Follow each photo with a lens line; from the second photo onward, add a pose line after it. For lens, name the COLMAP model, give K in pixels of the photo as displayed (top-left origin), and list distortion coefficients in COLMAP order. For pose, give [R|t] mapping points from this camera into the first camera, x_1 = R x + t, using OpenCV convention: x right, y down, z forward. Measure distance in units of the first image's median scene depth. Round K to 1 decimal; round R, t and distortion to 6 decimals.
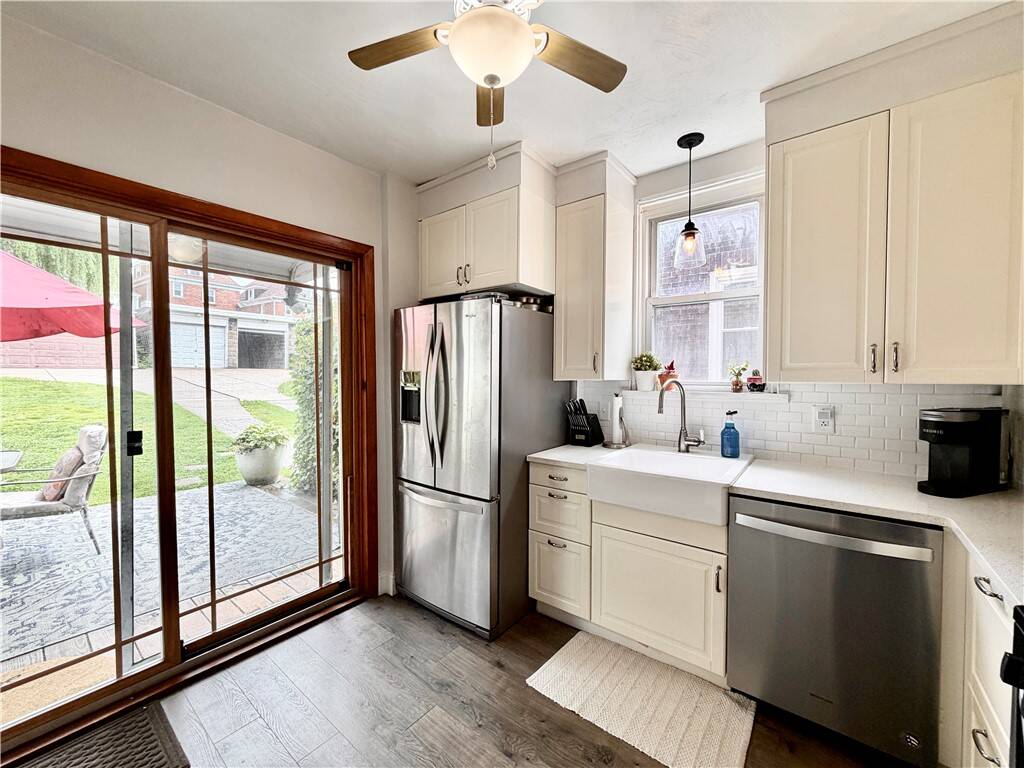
lens RADIAL K [[409.8, 0, 517.0], [0, 409.8, 383.4], [0, 0, 1]] dist [0.000749, 0.000635]
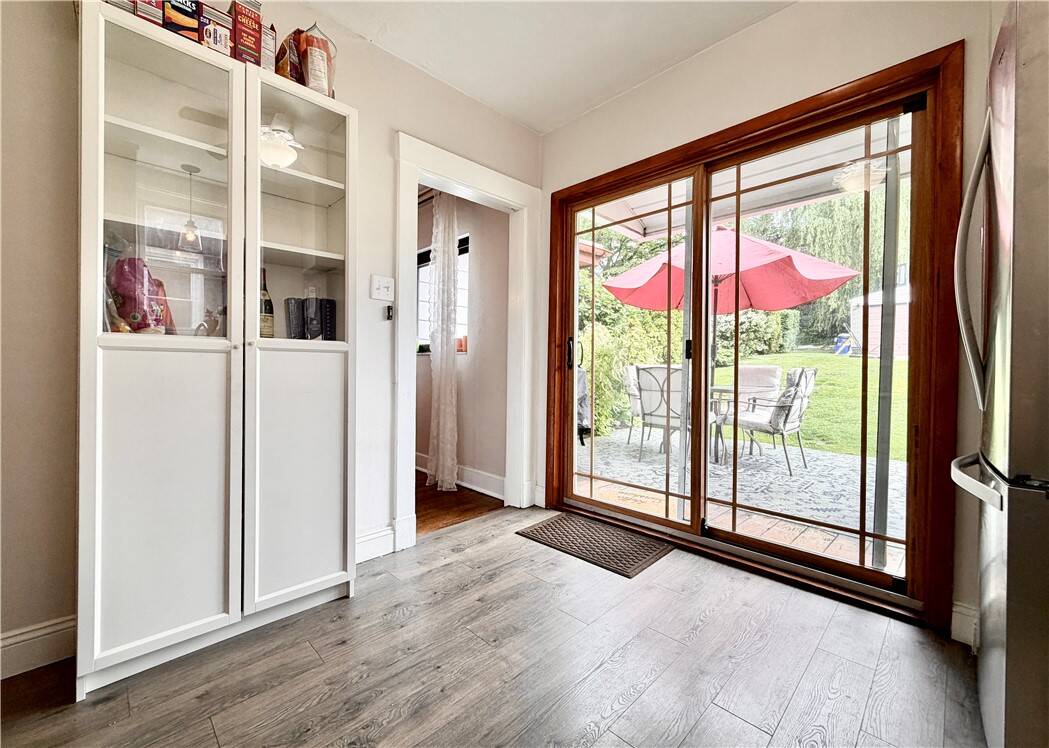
lens RADIAL K [[431.2, 0, 522.4], [0, 431.2, 371.5], [0, 0, 1]] dist [0.003239, 0.000341]
pose [[-0.127036, 0.008445, -0.991862, 0.410602], [-0.030439, 0.999460, 0.012408, 0.179856], [0.991431, 0.031768, -0.126710, 0.548956]]
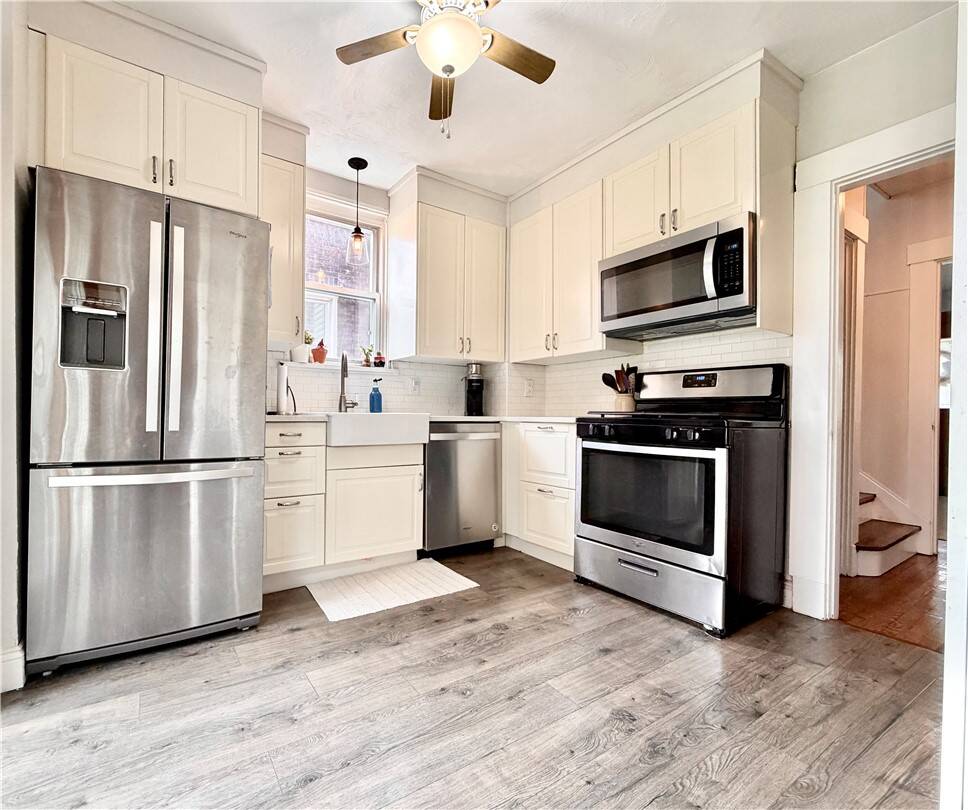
lens RADIAL K [[443.4, 0, 422.1], [0, 443.4, 414.4], [0, 0, 1]] dist [-0.000624, 0.002205]
pose [[0.352528, 0.004653, 0.935790, -0.790803], [0.014711, 0.999837, -0.010513, 0.202064], [-0.935686, 0.017473, 0.352402, 0.345435]]
